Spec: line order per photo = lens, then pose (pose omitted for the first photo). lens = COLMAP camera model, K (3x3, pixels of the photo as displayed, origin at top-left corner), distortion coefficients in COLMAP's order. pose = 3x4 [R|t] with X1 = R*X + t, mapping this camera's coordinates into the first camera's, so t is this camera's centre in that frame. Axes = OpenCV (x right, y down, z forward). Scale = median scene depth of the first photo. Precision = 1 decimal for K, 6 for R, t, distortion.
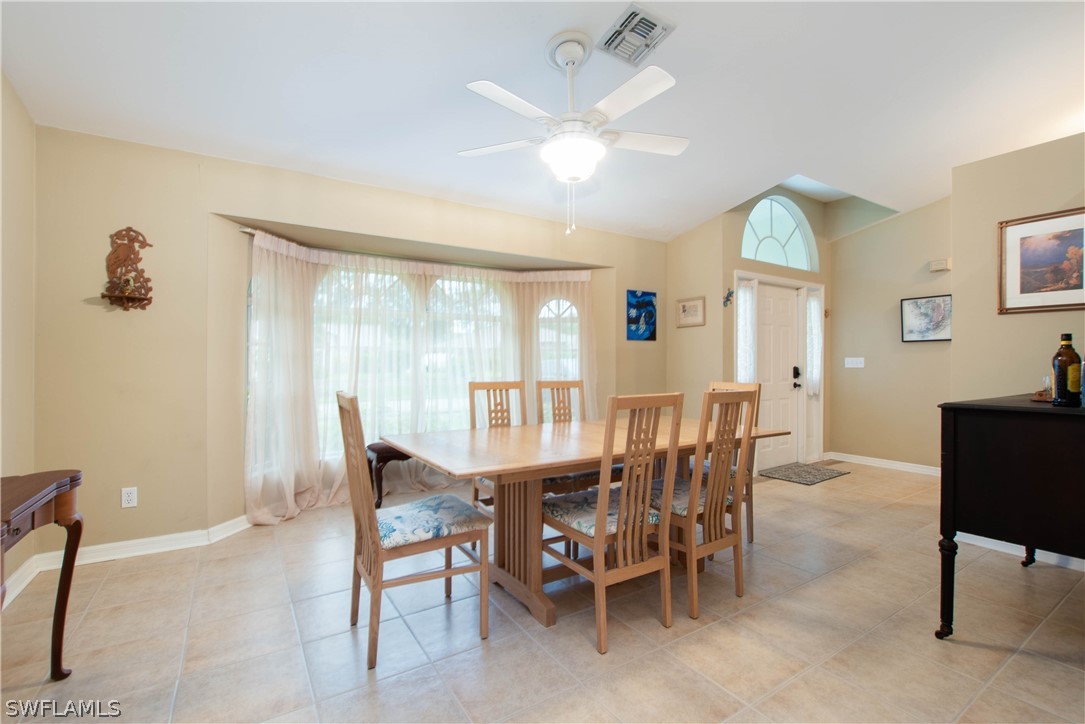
lens RADIAL K [[482.5, 0, 540.9], [0, 482.5, 349.4], [0, 0, 1]] dist [-0.000981, 0.000020]
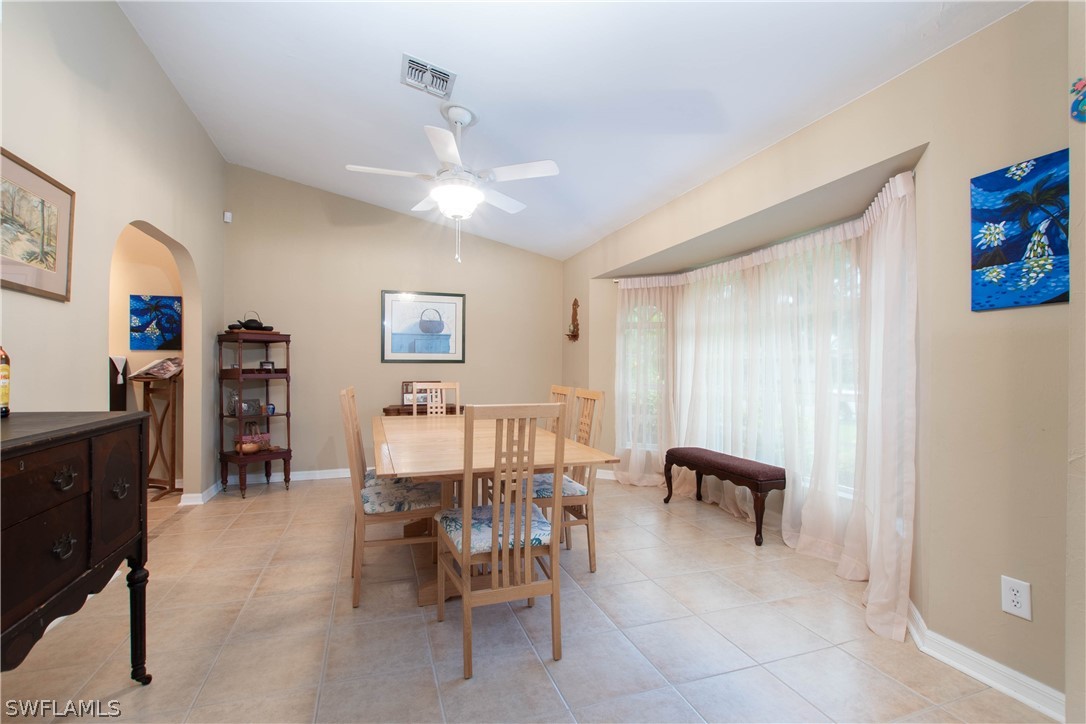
lens RADIAL K [[482.9, 0, 541.4], [0, 482.9, 349.4], [0, 0, 1]] dist [-0.000981, 0.000020]
pose [[-0.221652, -0.044699, -0.974101, 0.771613], [0.005394, 0.998877, -0.047064, 0.031426], [0.975111, -0.015686, -0.221162, 0.948335]]
